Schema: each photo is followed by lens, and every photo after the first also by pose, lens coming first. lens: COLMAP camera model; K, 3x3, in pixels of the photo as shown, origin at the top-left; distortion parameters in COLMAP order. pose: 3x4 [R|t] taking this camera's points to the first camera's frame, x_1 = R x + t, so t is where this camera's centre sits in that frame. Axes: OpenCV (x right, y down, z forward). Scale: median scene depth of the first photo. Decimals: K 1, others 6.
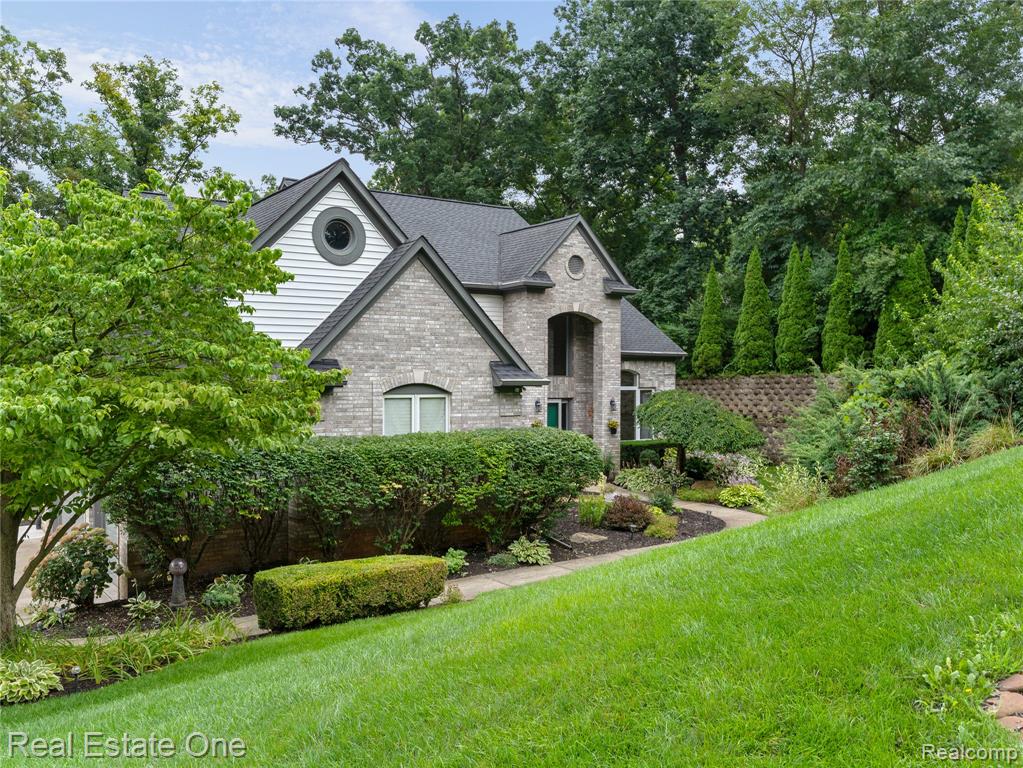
lens RADIAL K [[835.3, 0, 513.5], [0, 835.3, 380.5], [0, 0, 1]] dist [0.041072, -0.001556]
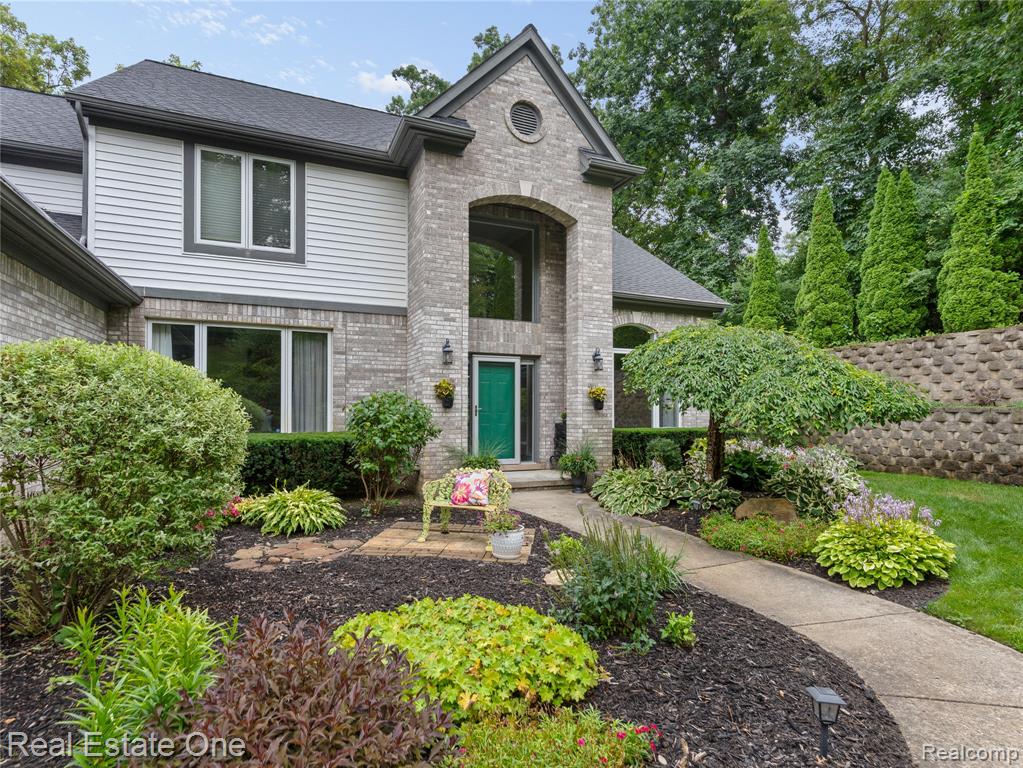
lens RADIAL K [[557.4, 0, 510.0], [0, 557.4, 389.3], [0, 0, 1]] dist [0.001292, 0.001206]
pose [[0.983550, -0.001945, -0.180624, 0.126716], [-0.004383, 0.999391, -0.034627, 0.062049], [0.180581, 0.034850, 0.982942, 0.587206]]
